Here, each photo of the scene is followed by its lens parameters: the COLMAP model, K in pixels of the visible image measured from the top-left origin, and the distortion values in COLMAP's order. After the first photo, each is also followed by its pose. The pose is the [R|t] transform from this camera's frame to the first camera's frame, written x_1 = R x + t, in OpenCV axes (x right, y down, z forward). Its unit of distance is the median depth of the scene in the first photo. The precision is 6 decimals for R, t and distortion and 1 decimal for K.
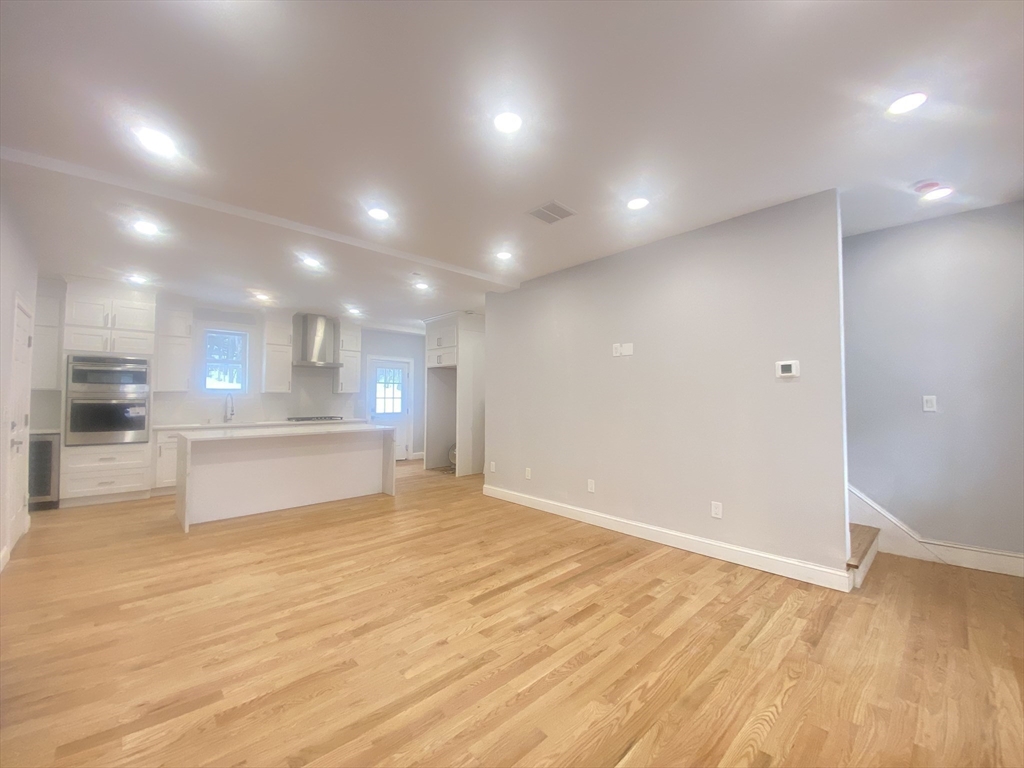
lens RADIAL K [[413.6, 0, 504.5], [0, 413.6, 388.6], [0, 0, 1]] dist [-0.018619, -0.001565]
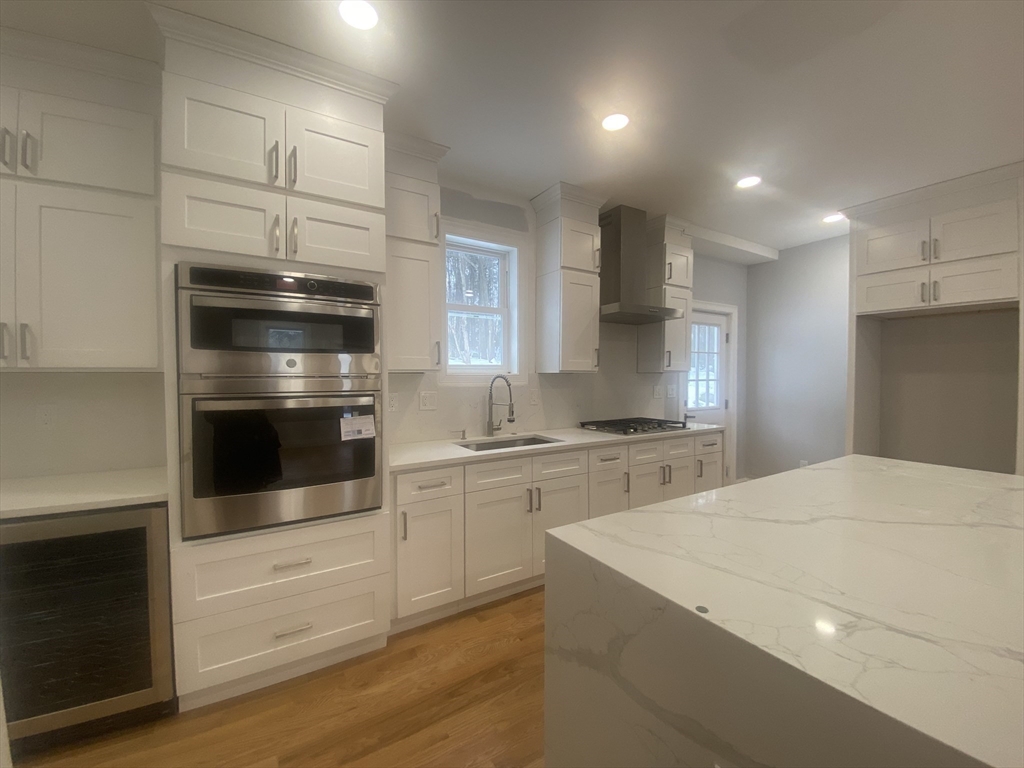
lens RADIAL K [[413.6, 0, 516.3], [0, 413.6, 384.0], [0, 0, 1]] dist [-0.018619, -0.001565]
pose [[0.985527, -0.006685, -0.169389, -0.697431], [0.014794, 0.998801, 0.046660, 0.002332], [0.168874, -0.048491, 0.984444, 0.662436]]
